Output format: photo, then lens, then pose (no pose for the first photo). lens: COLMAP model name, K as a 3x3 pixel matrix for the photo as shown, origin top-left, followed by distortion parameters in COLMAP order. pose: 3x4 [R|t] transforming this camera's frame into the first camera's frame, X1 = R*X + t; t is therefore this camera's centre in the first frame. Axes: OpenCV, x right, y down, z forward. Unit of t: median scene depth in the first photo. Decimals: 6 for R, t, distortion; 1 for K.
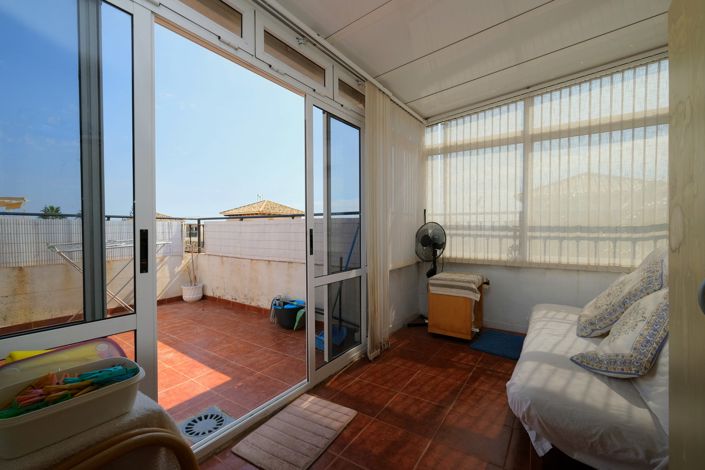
lens RADIAL K [[303.4, 0, 352.3], [0, 303.4, 235.4], [0, 0, 1]] dist [-0.004380, 0.000077]
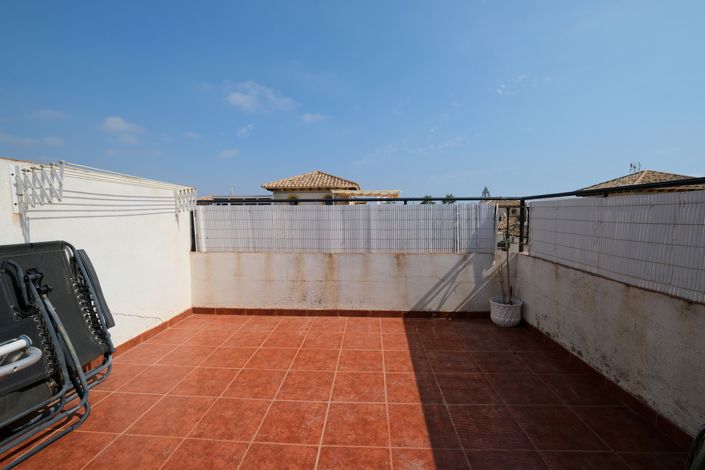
lens RADIAL K [[303.4, 0, 351.9], [0, 303.4, 235.3], [0, 0, 1]] dist [-0.004380, 0.000077]
pose [[0.506116, 0.059522, -0.860409, -0.148499], [-0.009086, 0.997928, 0.063691, -0.014426], [0.862417, -0.024418, 0.505608, 0.402056]]
